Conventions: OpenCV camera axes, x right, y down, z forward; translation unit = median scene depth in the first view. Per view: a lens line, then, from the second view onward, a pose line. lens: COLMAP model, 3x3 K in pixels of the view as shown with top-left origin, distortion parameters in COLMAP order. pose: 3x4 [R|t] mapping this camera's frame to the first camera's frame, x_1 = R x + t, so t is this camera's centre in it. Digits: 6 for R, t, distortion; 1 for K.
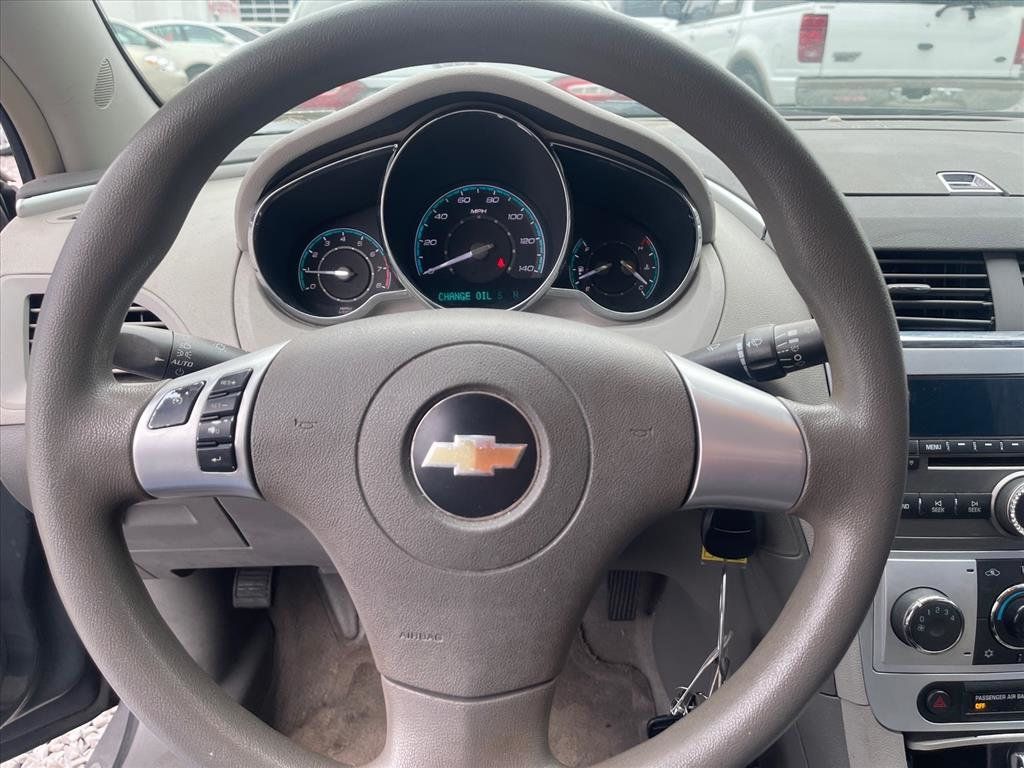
lens RADIAL K [[774.0, 0, 516.2], [0, 774.0, 390.4], [0, 0, 1]] dist [0.027284, -0.051122]
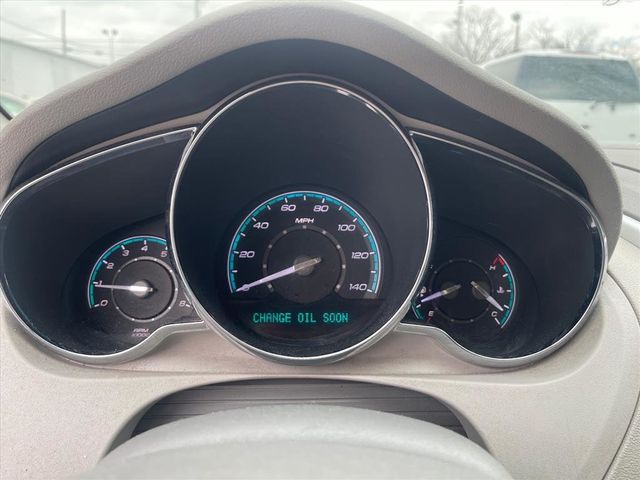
lens RADIAL K [[483.8, 0, 319.1], [0, 483.8, 237.7], [0, 0, 1]] dist [0.027284, -0.051122]
pose [[0.999620, 0.026135, -0.008739, -0.026804], [-0.027324, 0.981173, -0.191189, -0.108254], [0.003577, 0.191356, 0.981514, 0.467821]]
